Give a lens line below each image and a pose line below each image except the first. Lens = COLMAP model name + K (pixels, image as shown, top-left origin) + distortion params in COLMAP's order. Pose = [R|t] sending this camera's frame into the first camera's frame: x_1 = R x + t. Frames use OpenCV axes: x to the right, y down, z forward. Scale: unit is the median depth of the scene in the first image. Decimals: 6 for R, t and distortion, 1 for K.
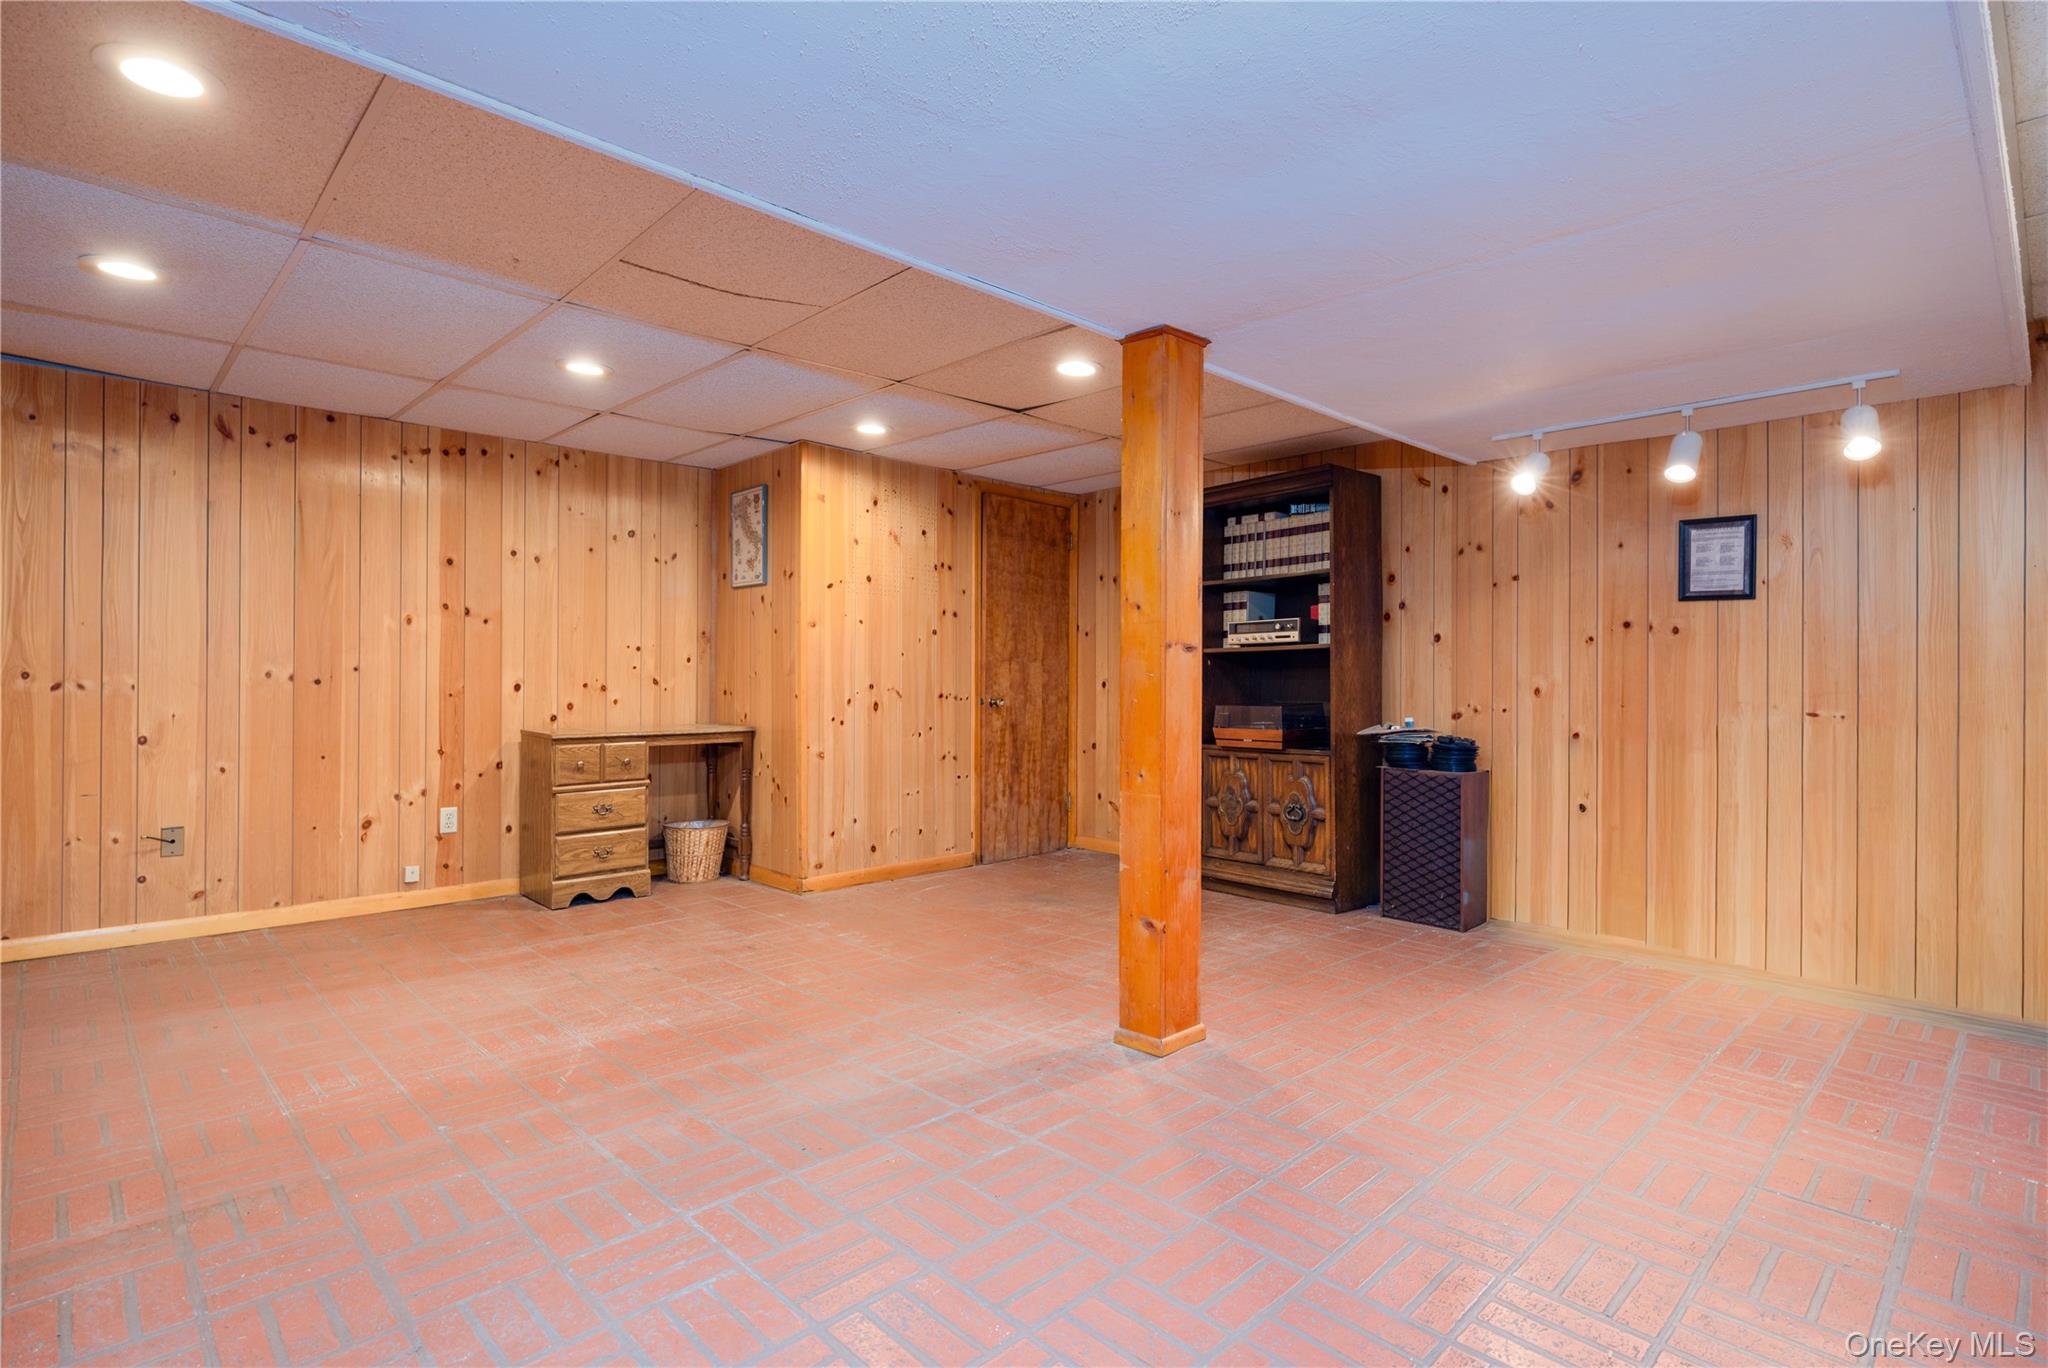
lens RADIAL K [[990.5, 0, 1024.0], [0, 990.5, 684.0], [0, 0, 1]] dist [-0.001017, -0.000213]
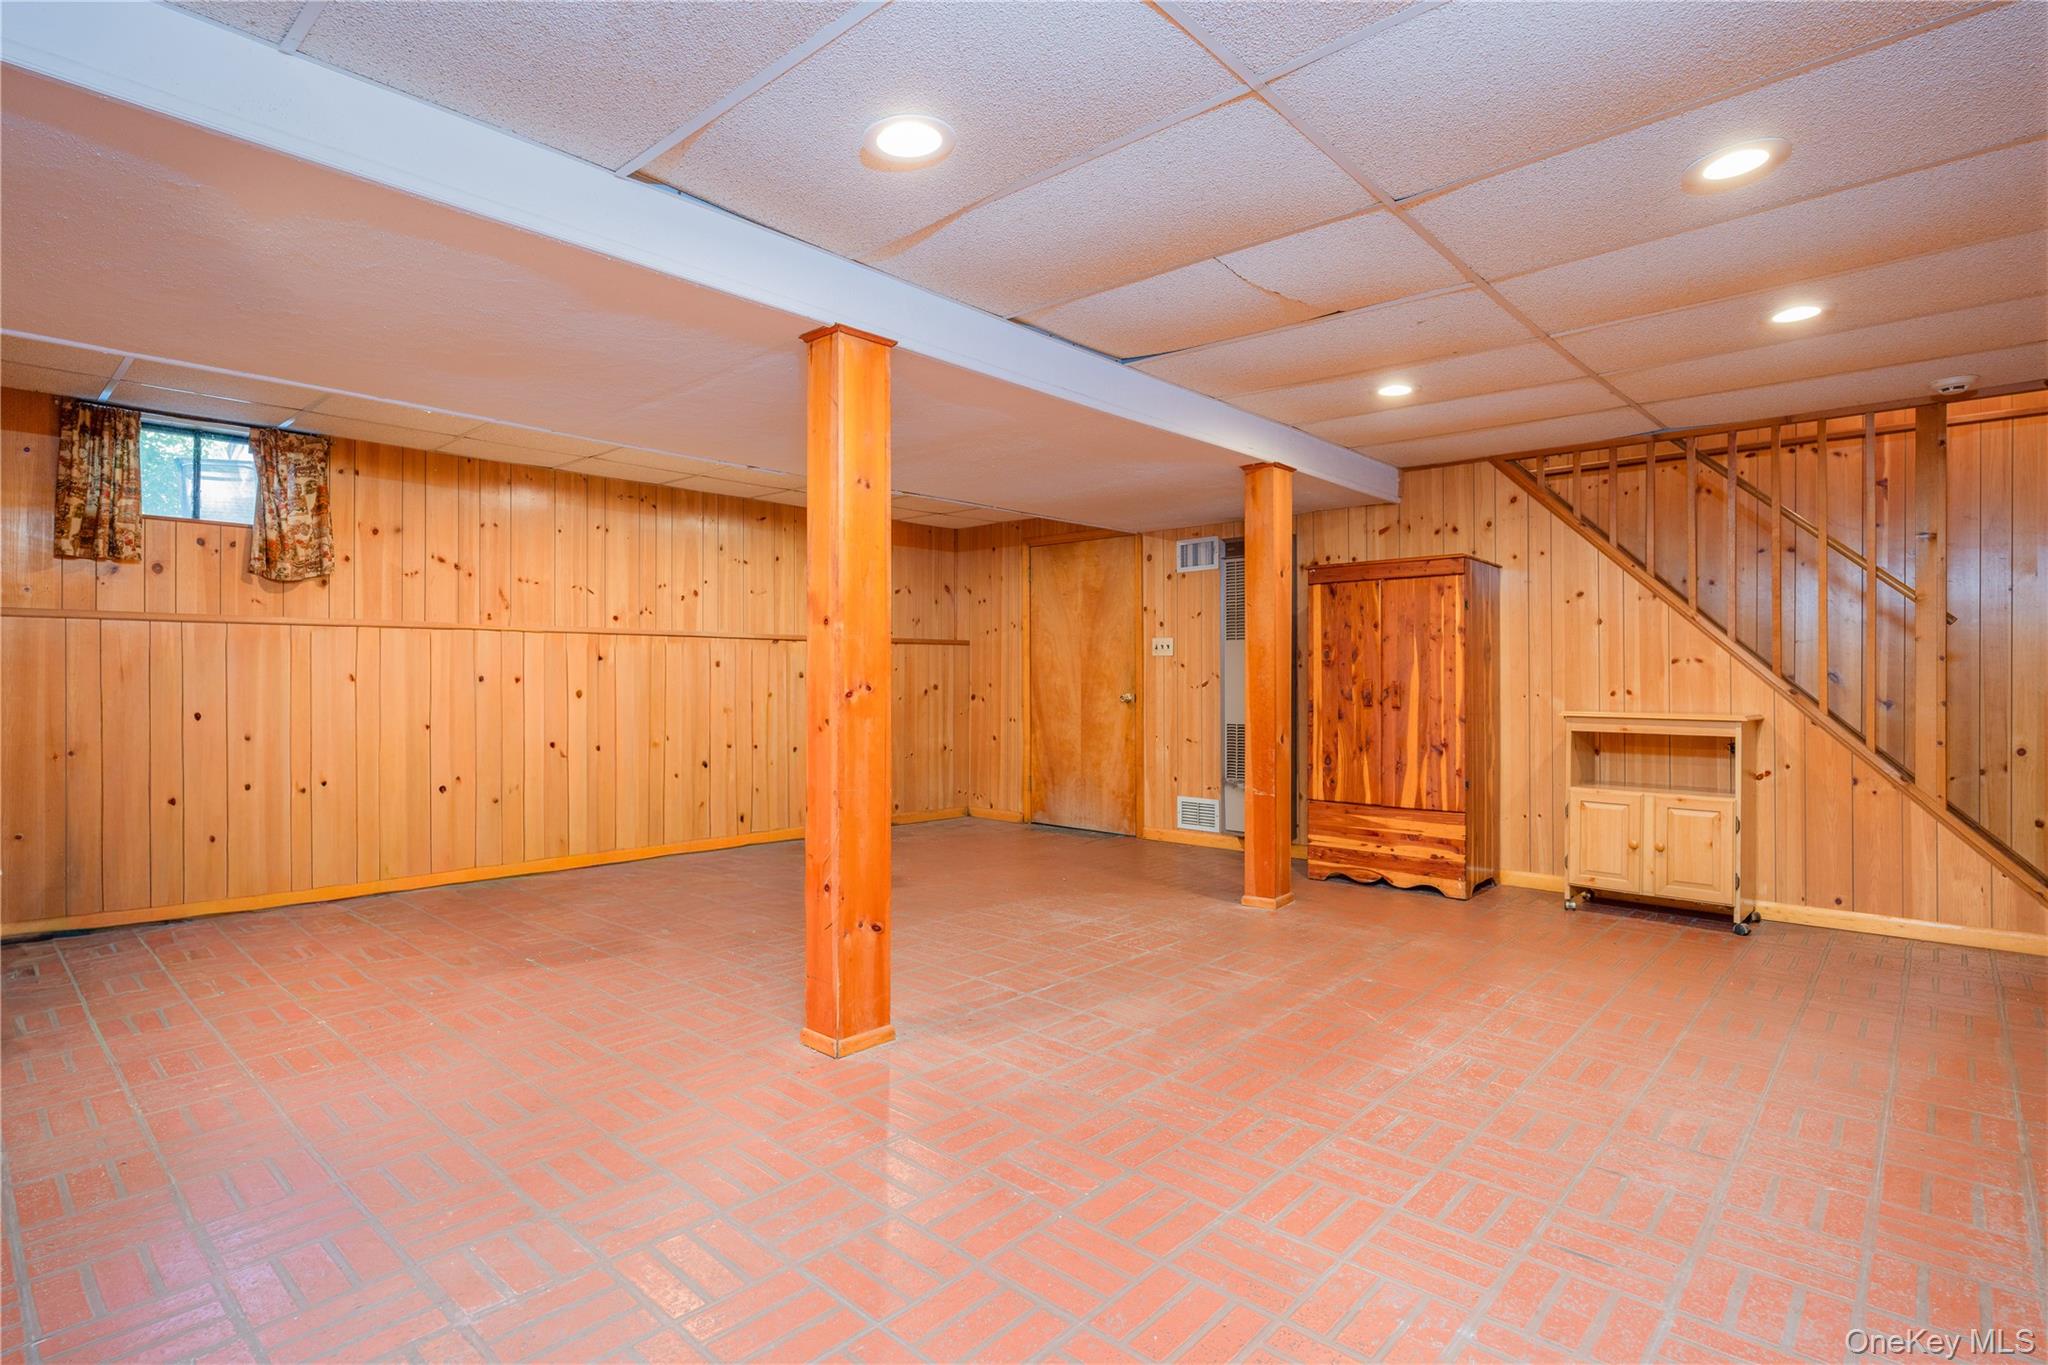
lens RADIAL K [[1003.8, 0, 1024.0], [0, 1003.8, 682.5], [0, 0, 1]] dist [0.000136, -0.000039]
pose [[-0.997831, -0.005816, -0.065575, 0.029386], [-0.006726, 0.999884, 0.013664, -0.015642], [0.065487, 0.014075, -0.997754, 2.022749]]
